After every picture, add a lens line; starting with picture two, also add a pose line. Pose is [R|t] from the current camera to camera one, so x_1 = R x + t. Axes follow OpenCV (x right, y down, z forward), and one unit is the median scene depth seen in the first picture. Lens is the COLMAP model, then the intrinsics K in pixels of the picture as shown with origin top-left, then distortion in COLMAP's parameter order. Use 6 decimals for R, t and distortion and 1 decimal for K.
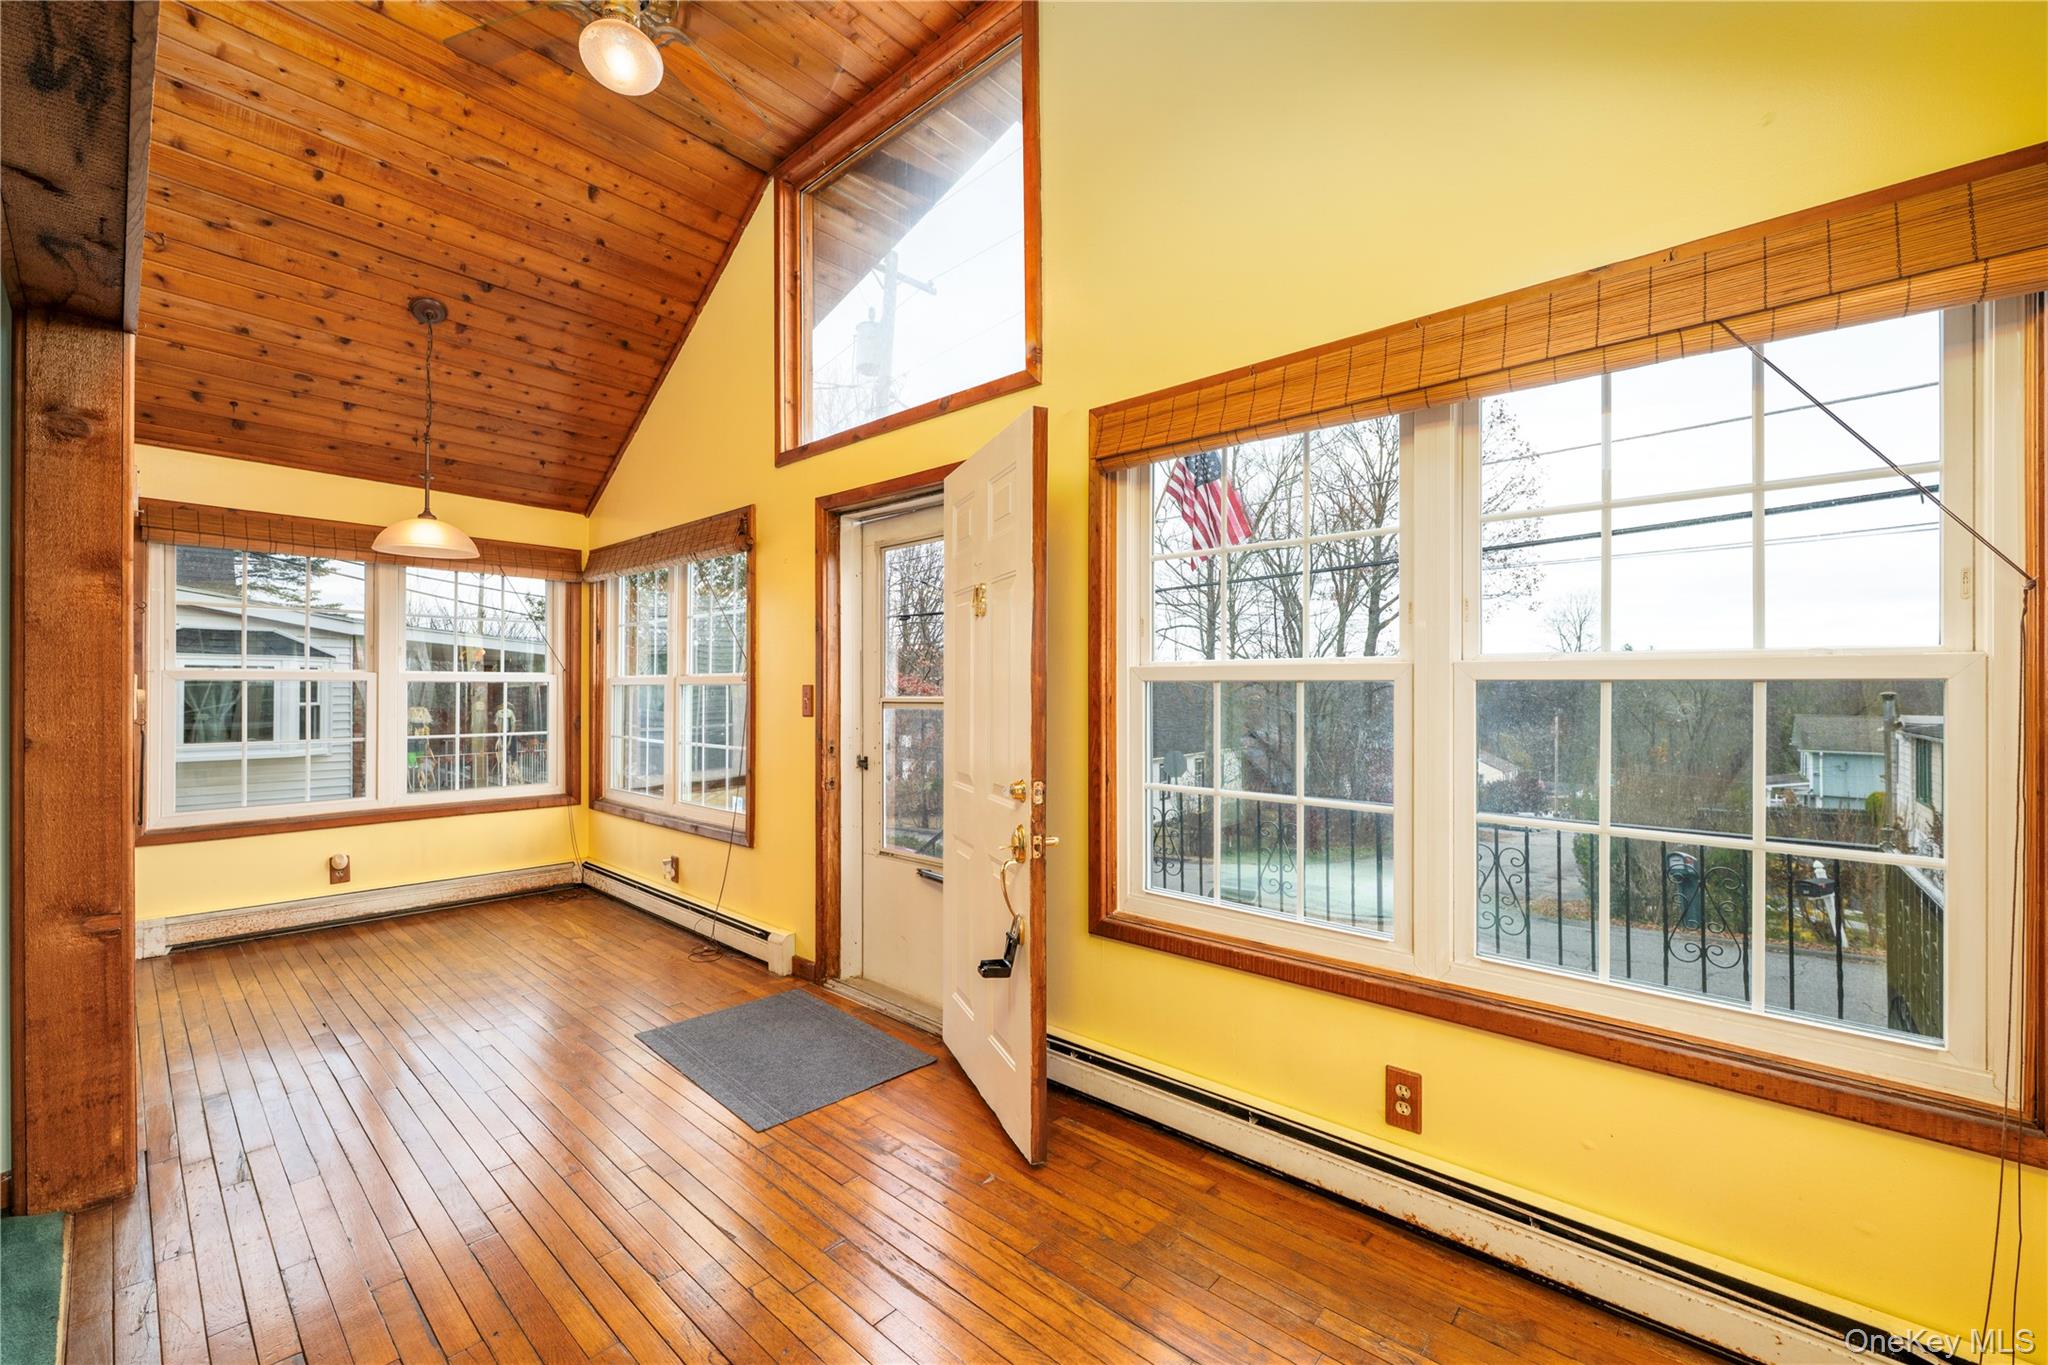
lens RADIAL K [[839.9, 0, 987.6], [0, 839.9, 686.2], [0, 0, 1]] dist [-0.001227, -0.000030]
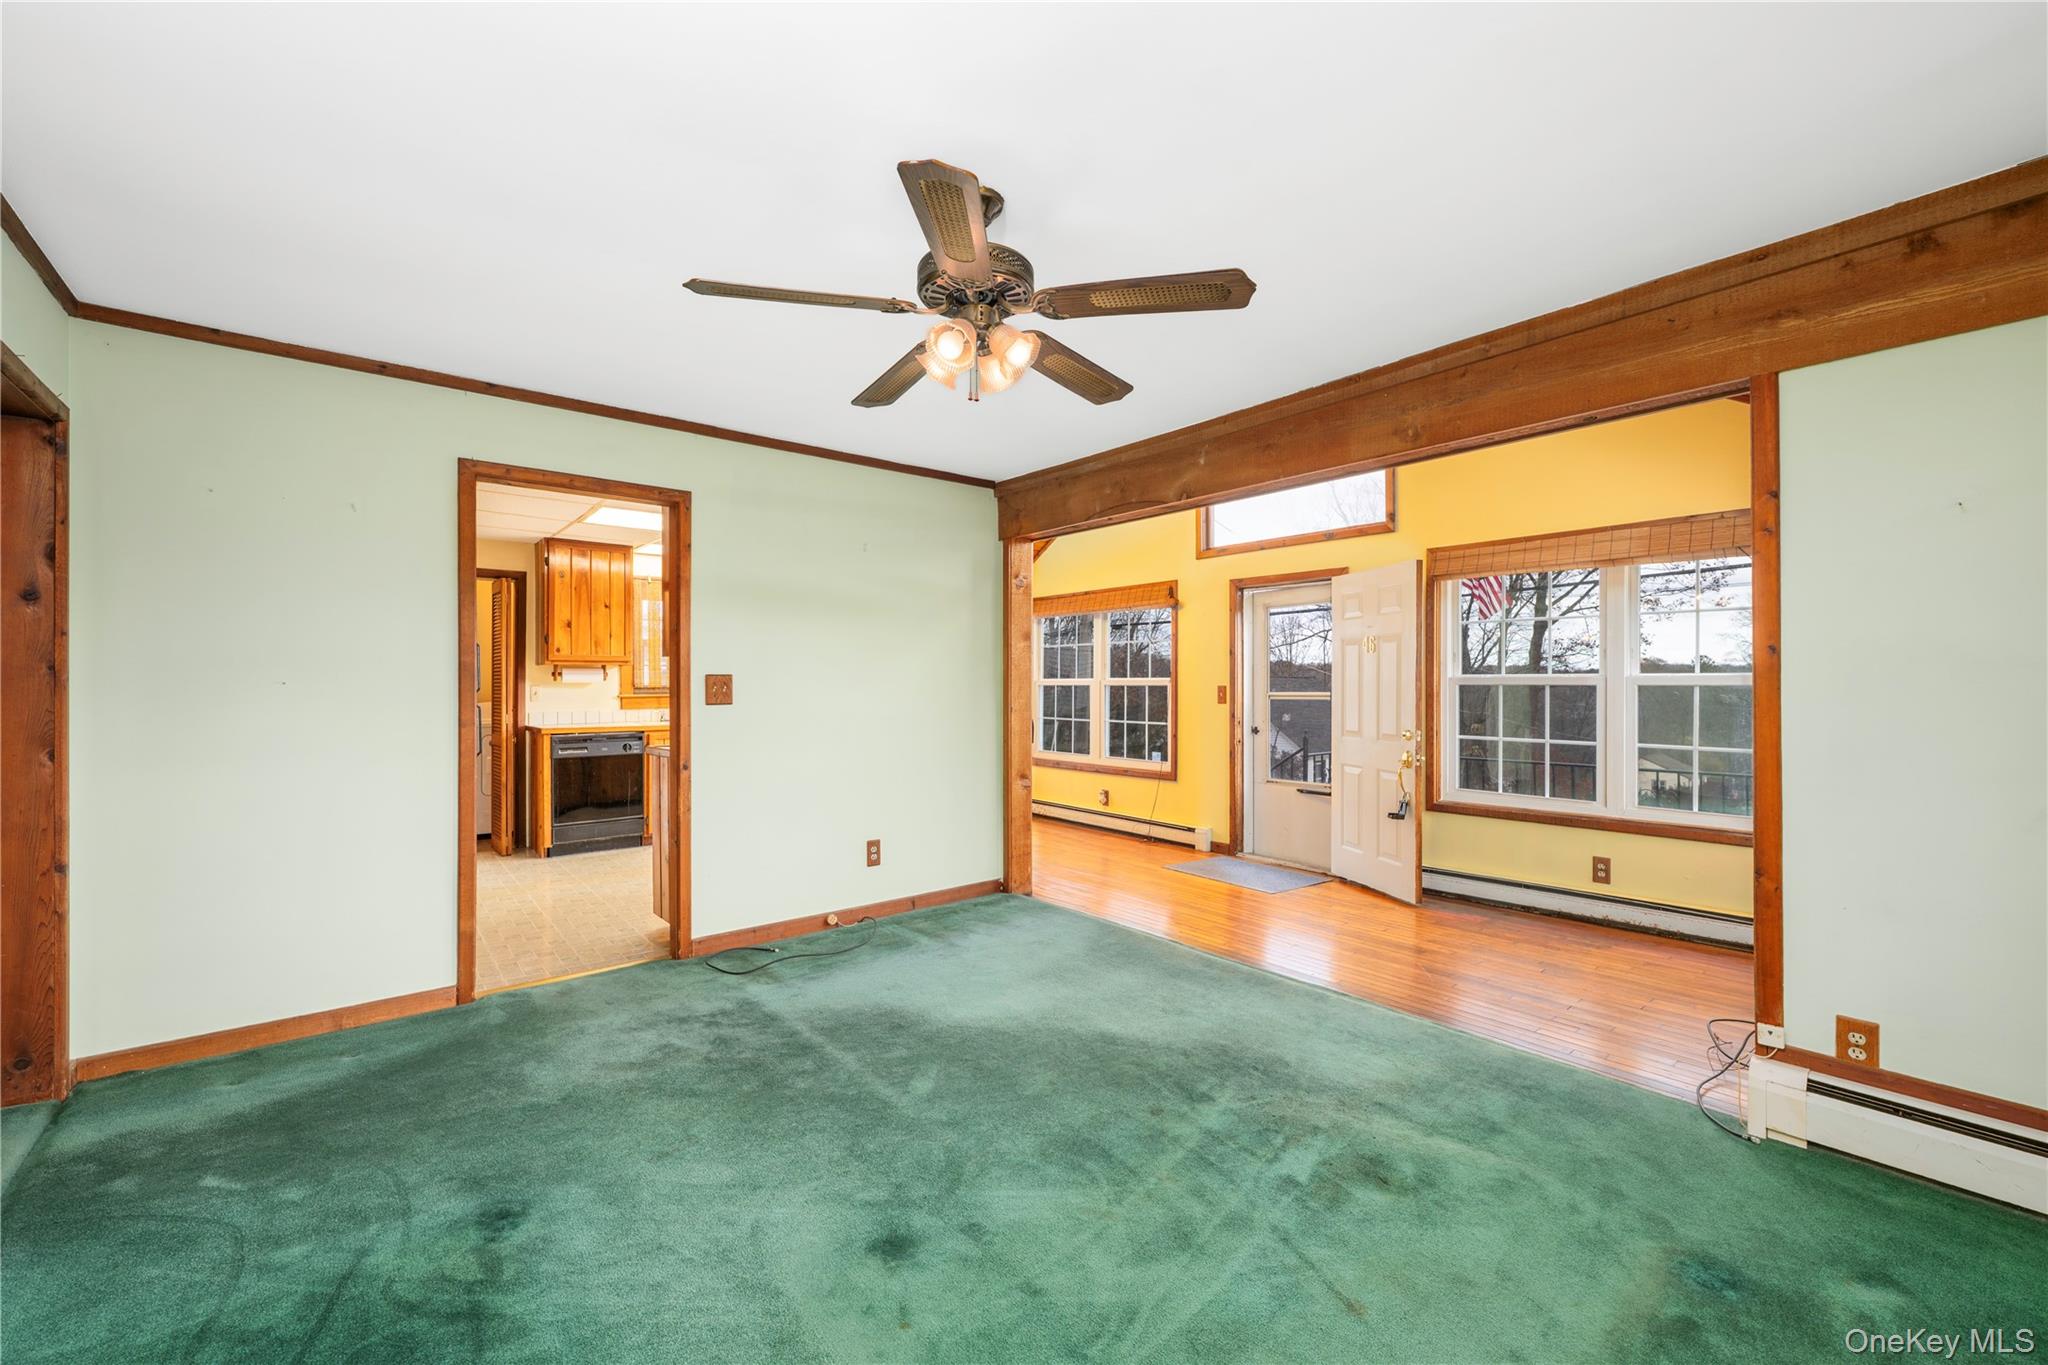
lens RADIAL K [[839.9, 0, 987.6], [0, 839.9, 686.2], [0, 0, 1]] dist [-0.001227, -0.000030]
pose [[0.989440, 0.002112, -0.144927, -0.452821], [-0.001855, 0.999996, 0.001910, -0.002878], [0.144930, -0.001622, 0.989441, -0.820557]]
